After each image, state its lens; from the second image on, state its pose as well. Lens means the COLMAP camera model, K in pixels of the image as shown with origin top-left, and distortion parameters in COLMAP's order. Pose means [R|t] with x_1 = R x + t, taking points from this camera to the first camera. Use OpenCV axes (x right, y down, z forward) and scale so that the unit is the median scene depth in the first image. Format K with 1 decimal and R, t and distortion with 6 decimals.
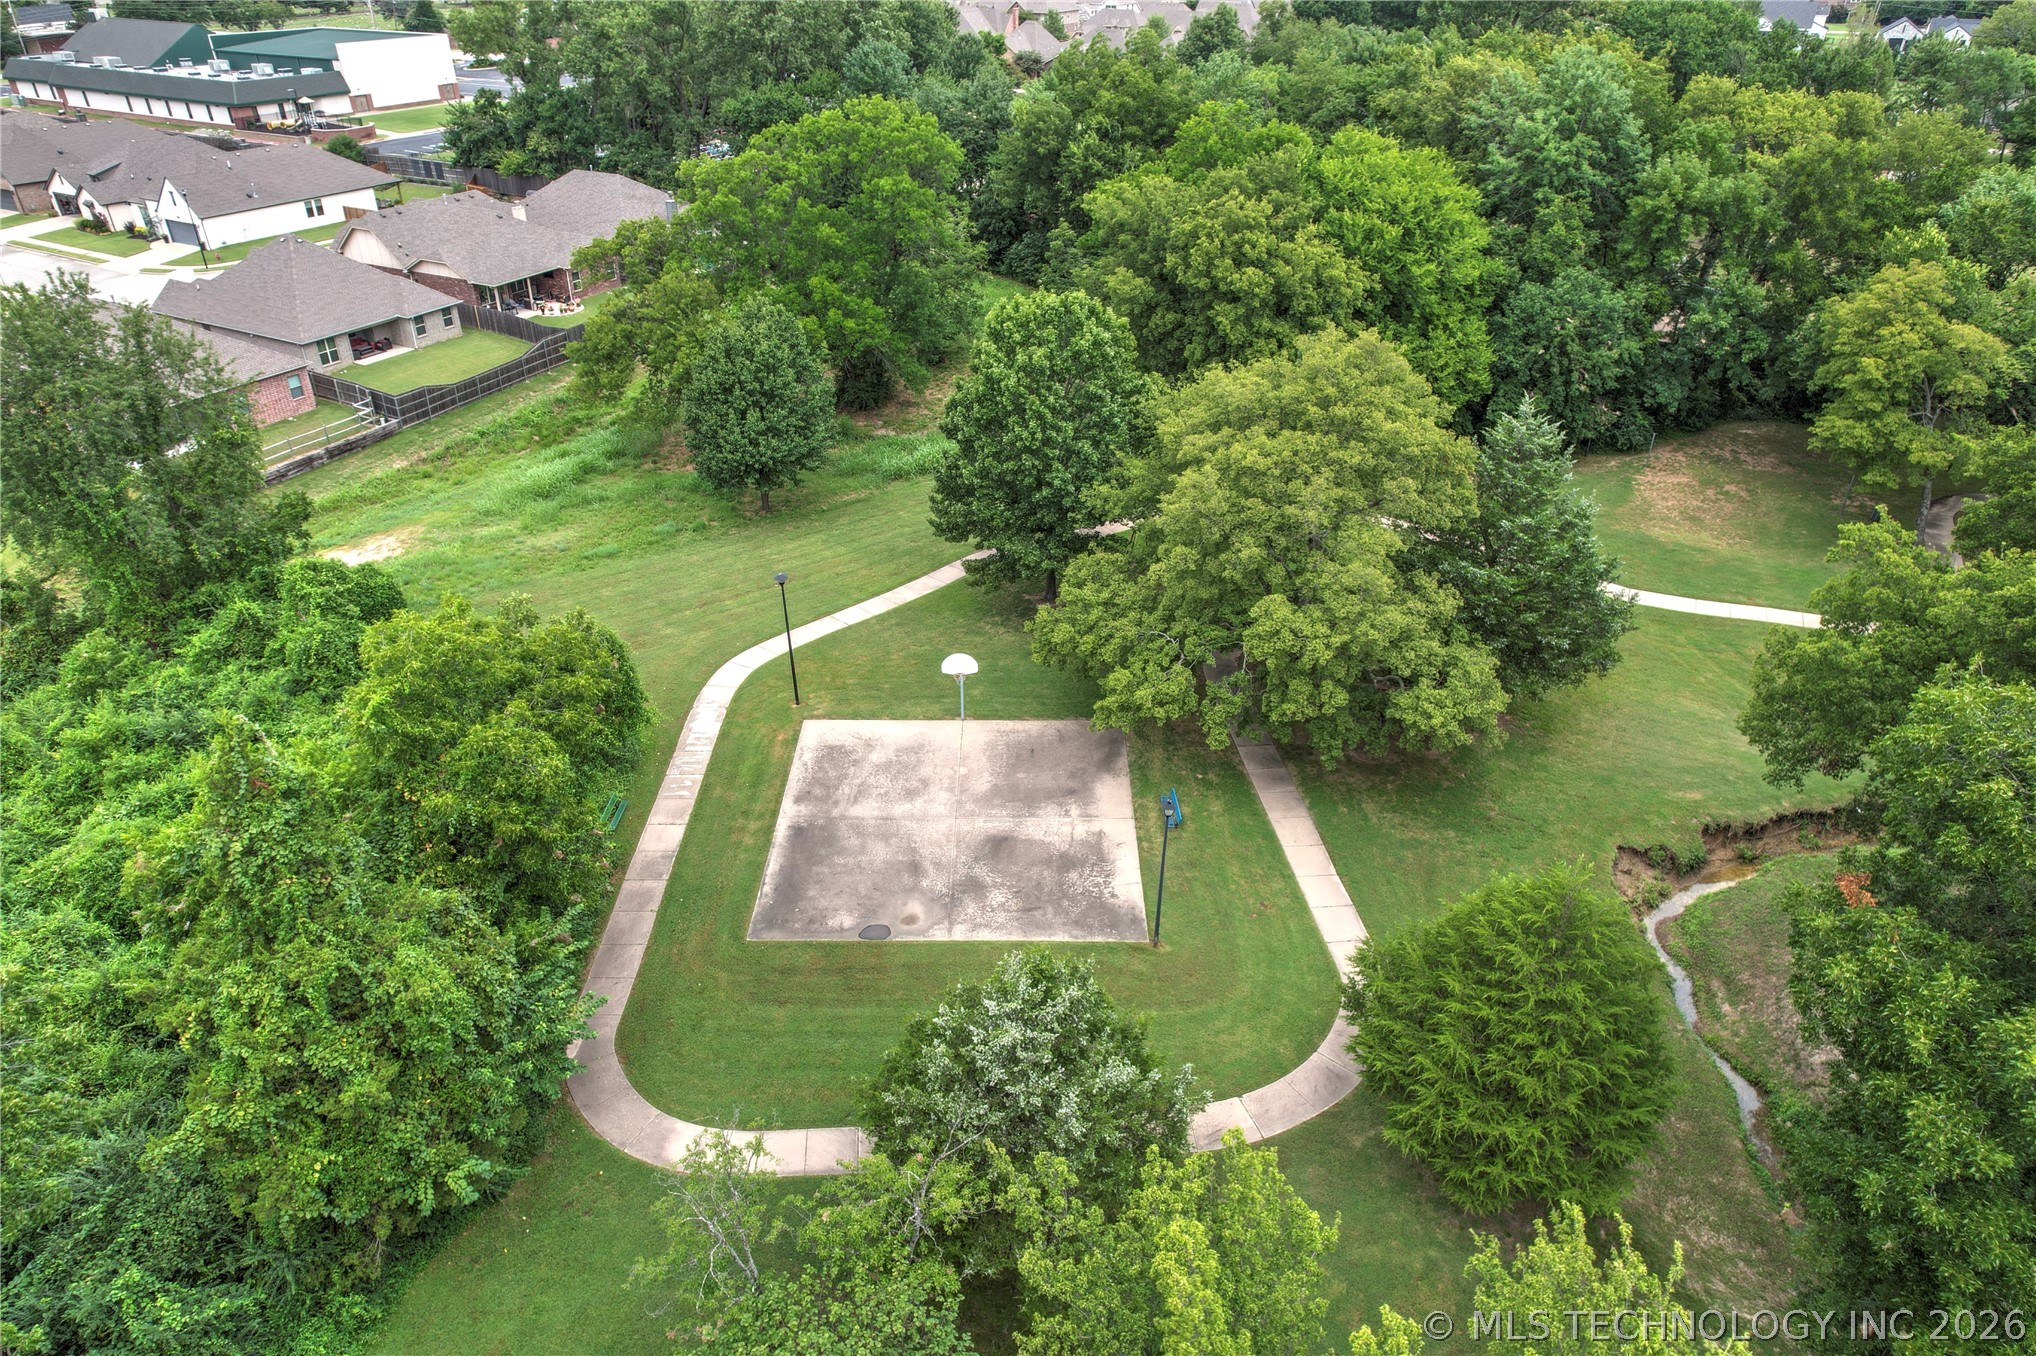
lens RADIAL K [[1293.3, 0, 1006.6], [0, 1293.3, 678.9], [0, 0, 1]] dist [-0.081723, 0.069999]
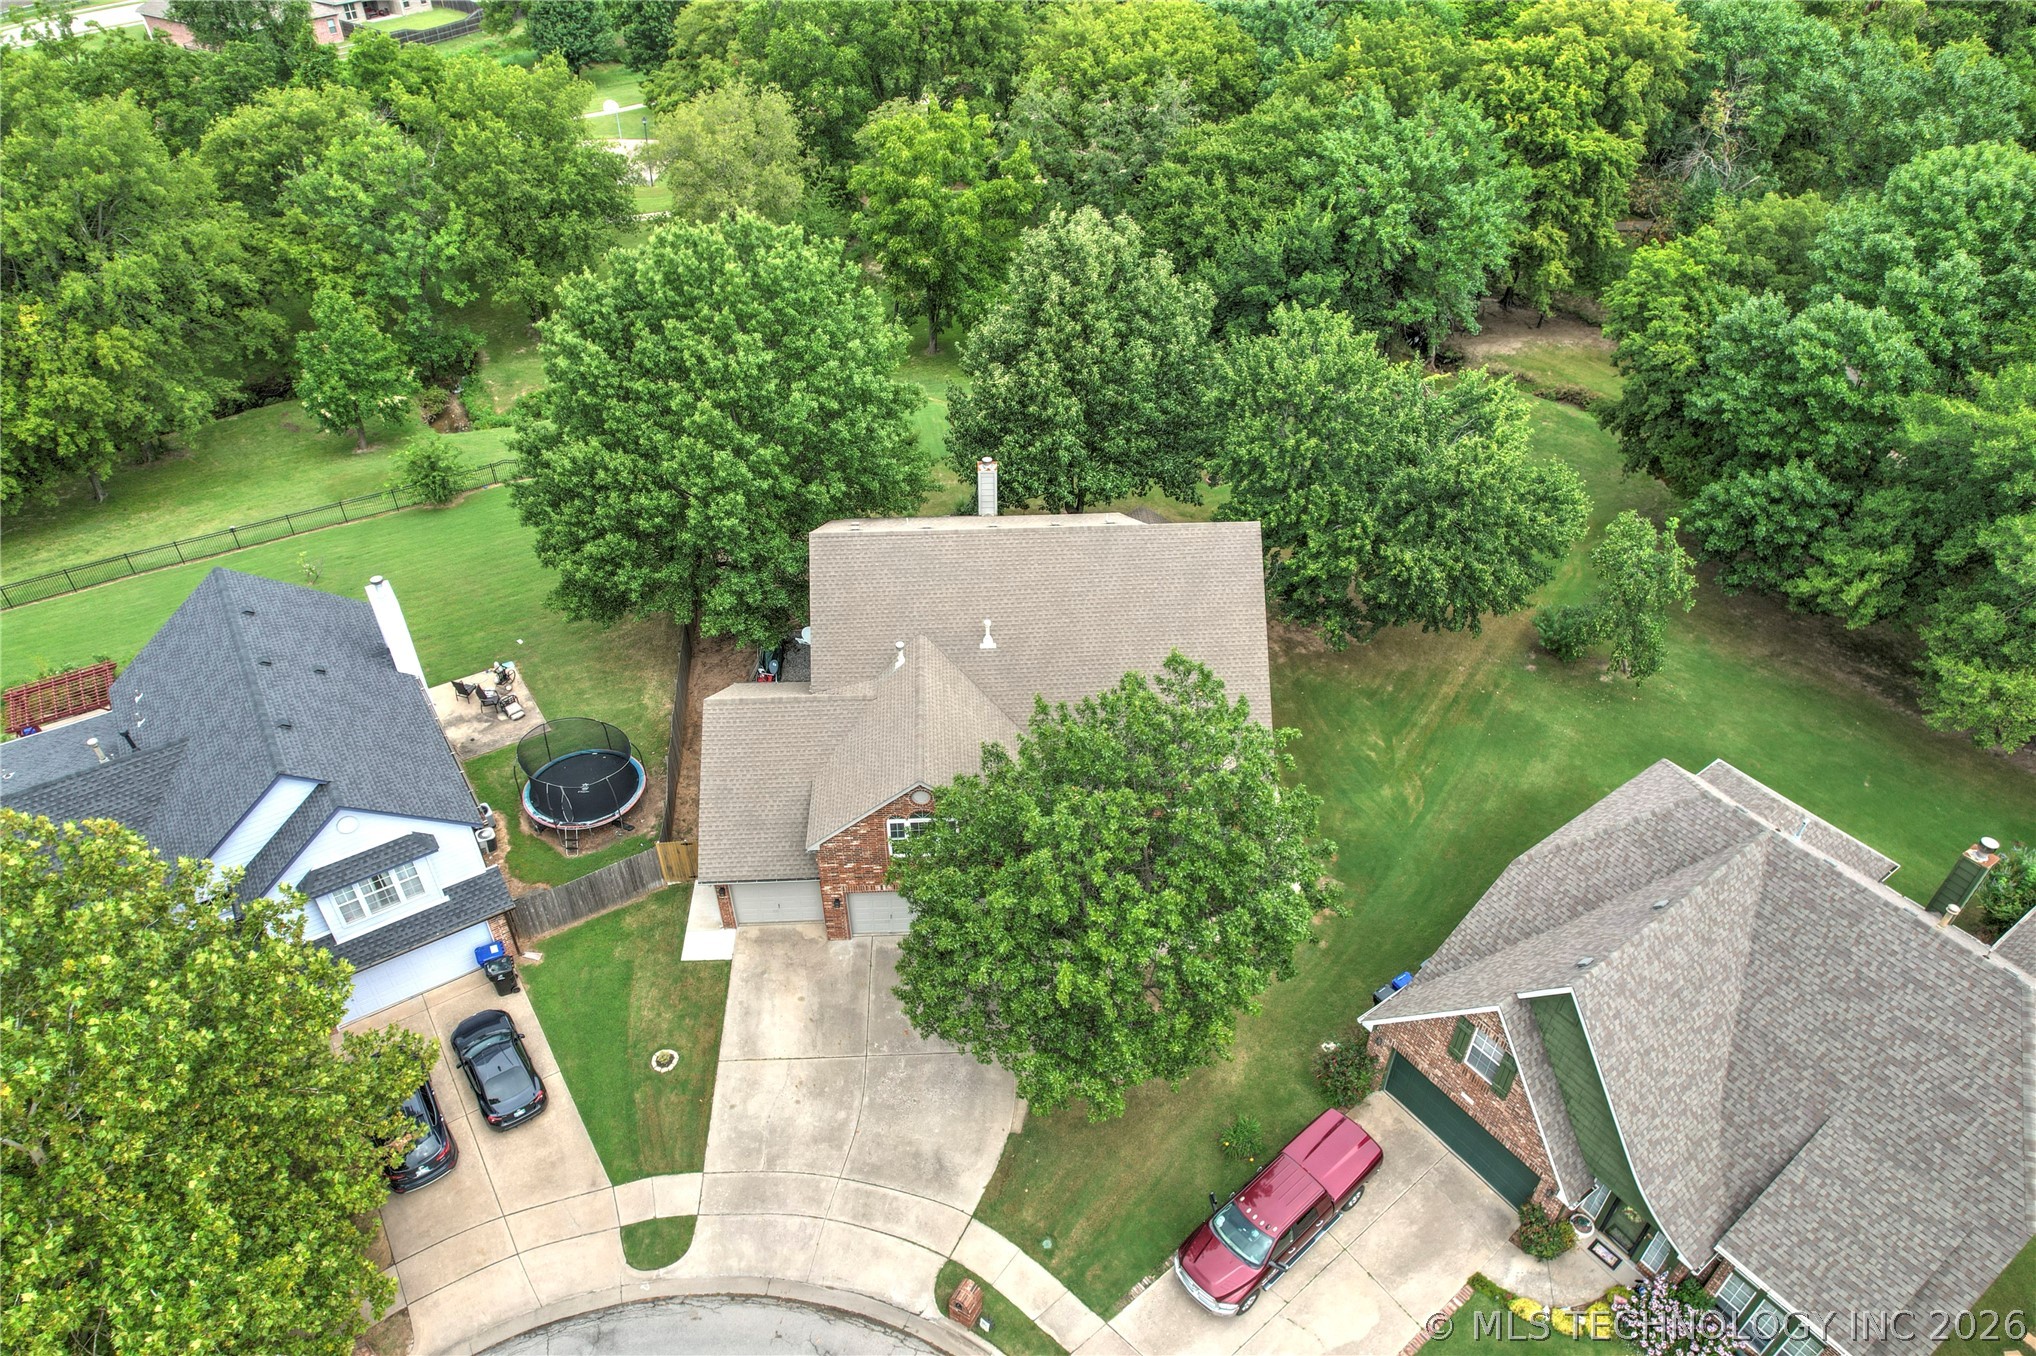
lens RADIAL K [[1293.3, 0, 1006.6], [0, 1293.3, 678.9], [0, 0, 1]] dist [-0.081723, 0.069999]
pose [[0.998675, 0.030567, -0.041397, 0.300676], [-0.024927, 0.991136, 0.130495, 0.261128], [0.045018, -0.129291, 0.990584, -0.517325]]
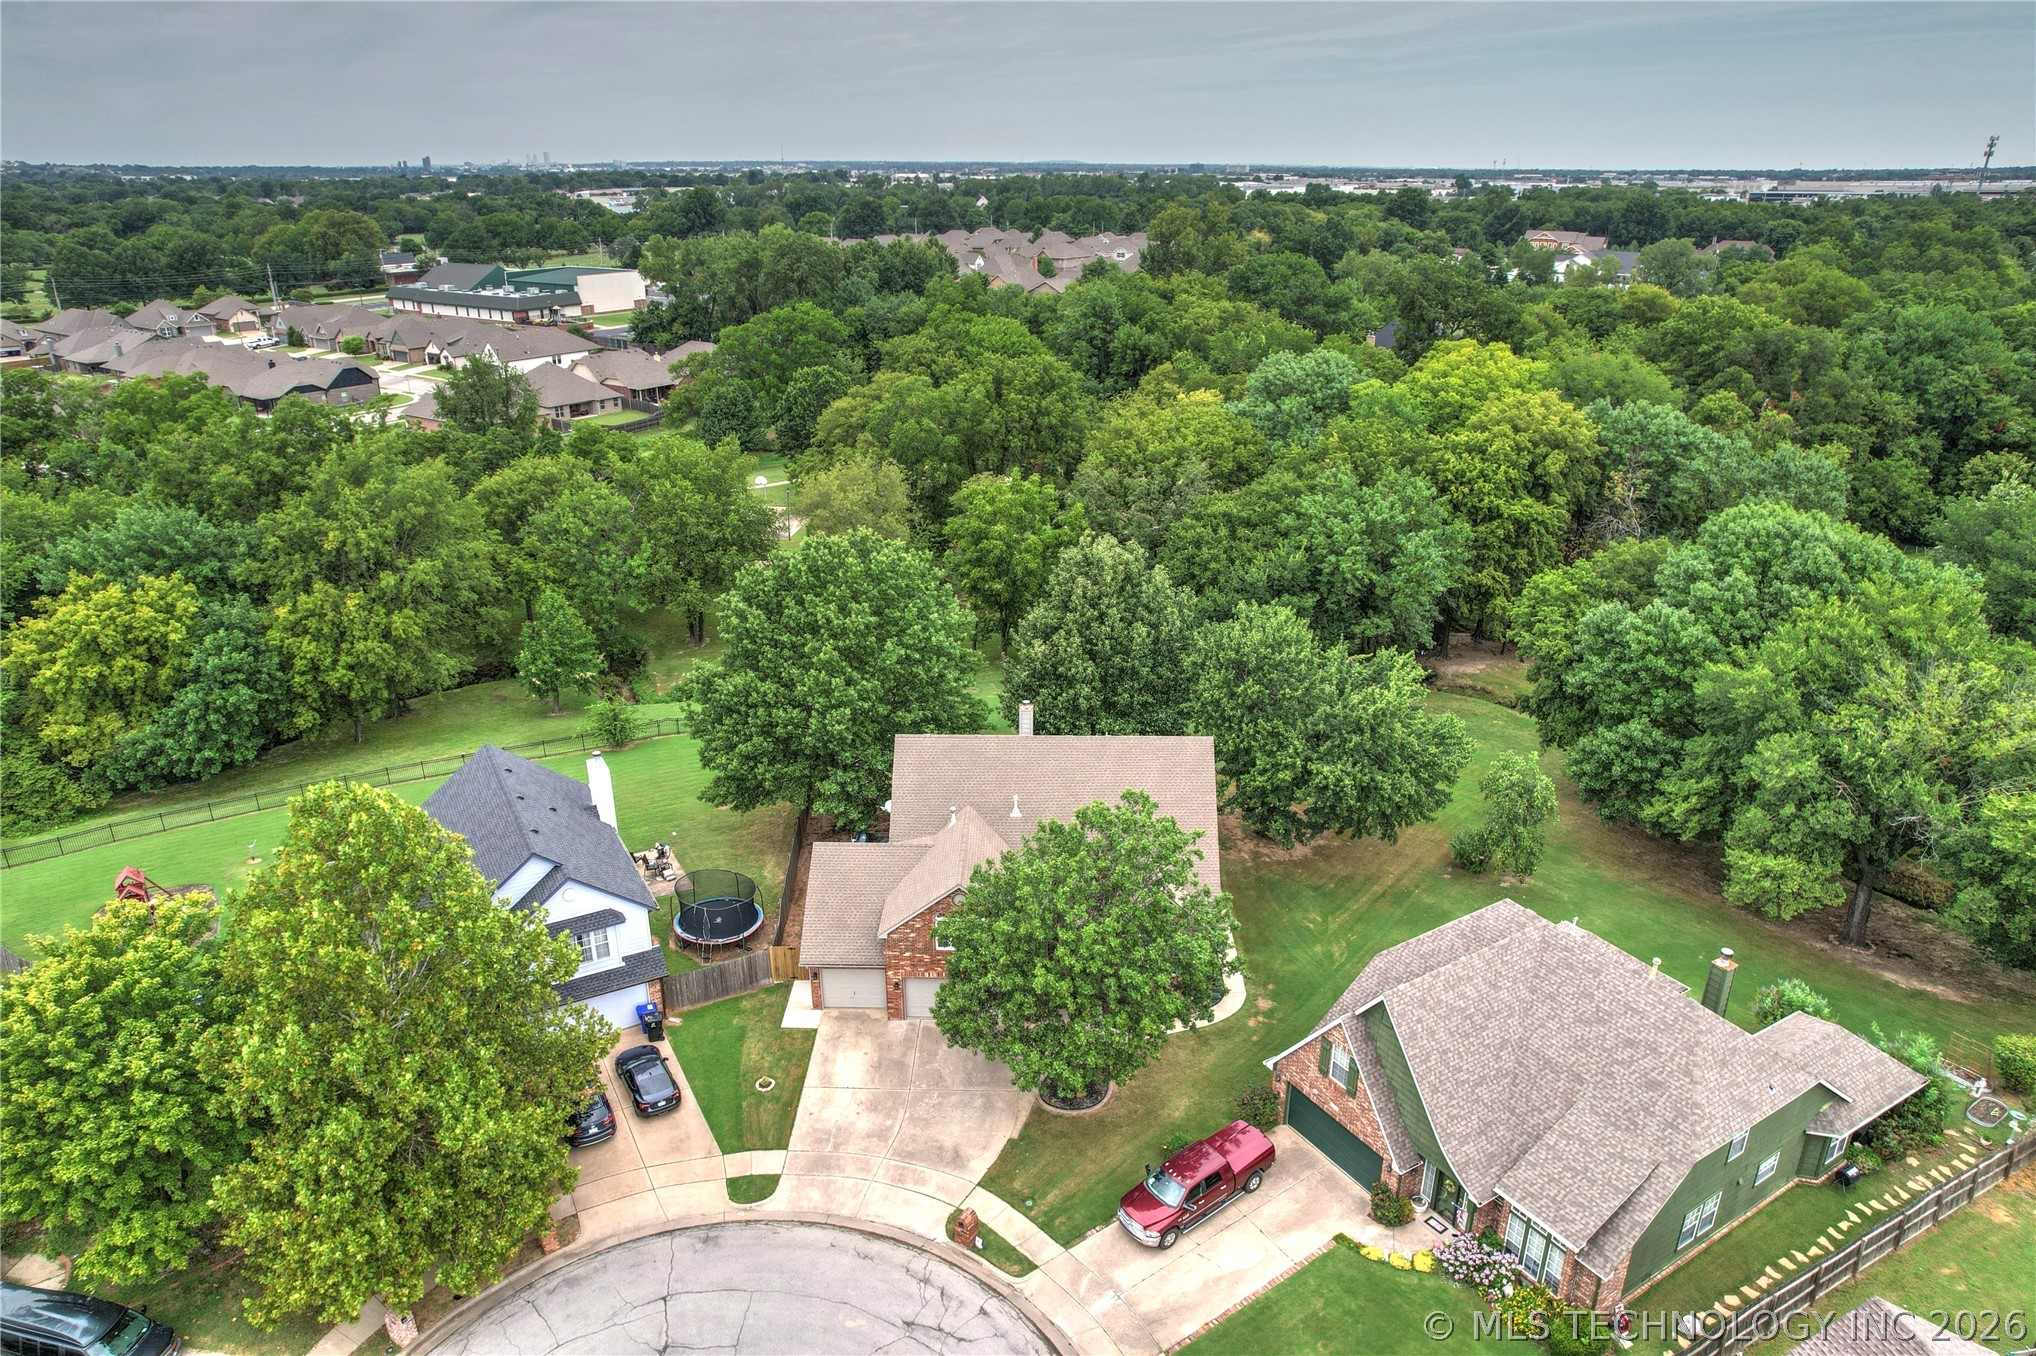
lens RADIAL K [[1293.3, 0, 1006.6], [0, 1293.3, 678.9], [0, 0, 1]] dist [-0.081723, 0.069999]
pose [[0.991627, 0.041662, -0.122228, 0.329917], [-0.060359, 0.986303, -0.153501, 0.312757], [0.114158, 0.159594, 0.980560, -0.638167]]
